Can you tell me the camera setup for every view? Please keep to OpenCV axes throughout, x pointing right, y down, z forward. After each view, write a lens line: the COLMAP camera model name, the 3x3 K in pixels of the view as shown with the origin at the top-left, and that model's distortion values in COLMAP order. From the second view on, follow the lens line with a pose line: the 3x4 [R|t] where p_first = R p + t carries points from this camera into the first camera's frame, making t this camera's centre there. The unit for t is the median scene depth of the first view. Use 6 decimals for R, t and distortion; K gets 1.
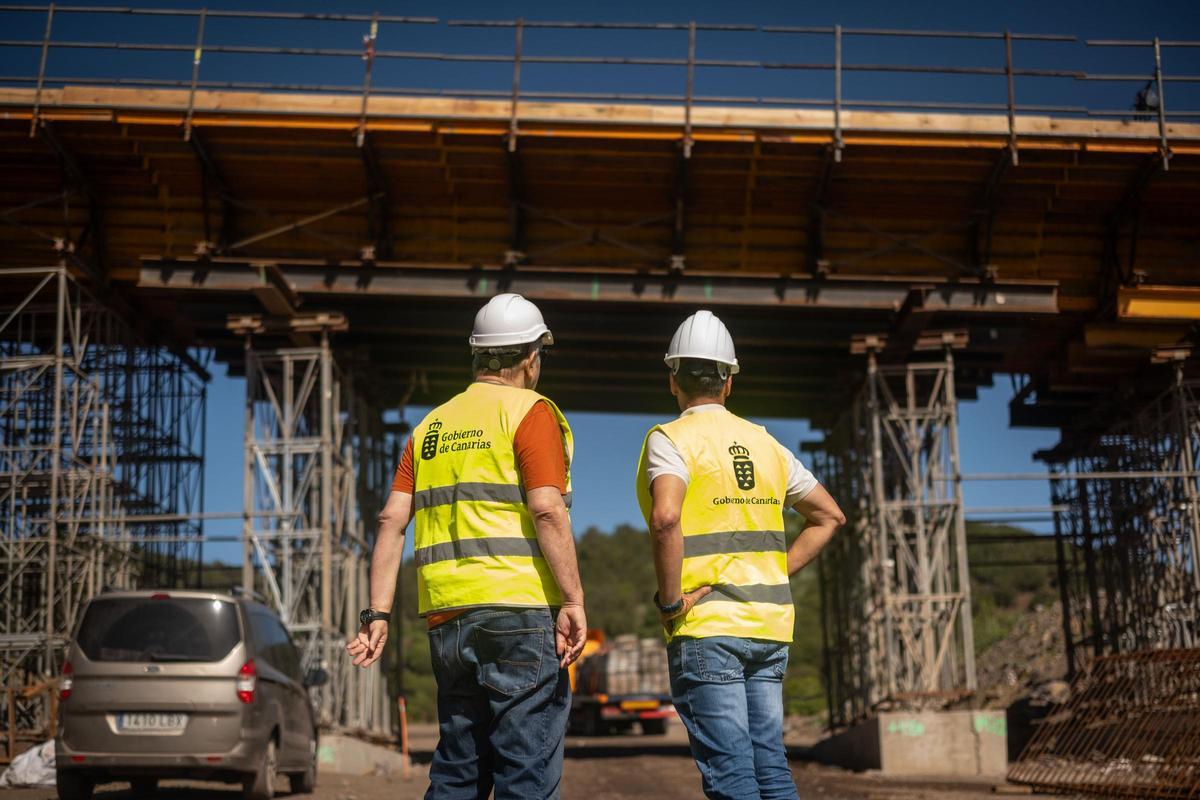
lens RADIAL K [[1738.5, 0, 612.6], [0, 1738.5, 393.1], [0, 0, 1]] dist [0.009077, -0.011779]
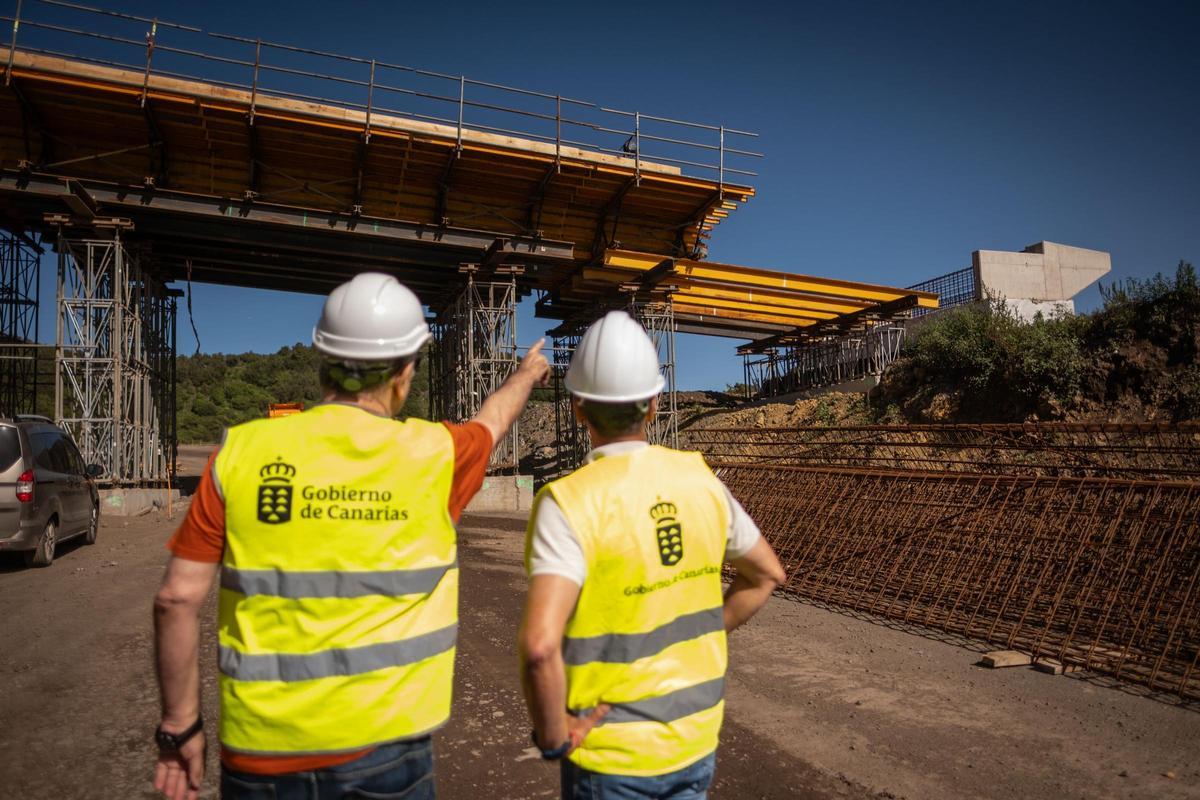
lens RADIAL K [[839.7, 0, 607.9], [0, 839.7, 406.8], [0, 0, 1]] dist [-0.001532, 0.001712]
pose [[0.941315, 0.030343, 0.336162, -0.001767], [-0.077767, 0.988653, 0.128522, -0.009552], [-0.328448, -0.147122, 0.932994, 0.142032]]
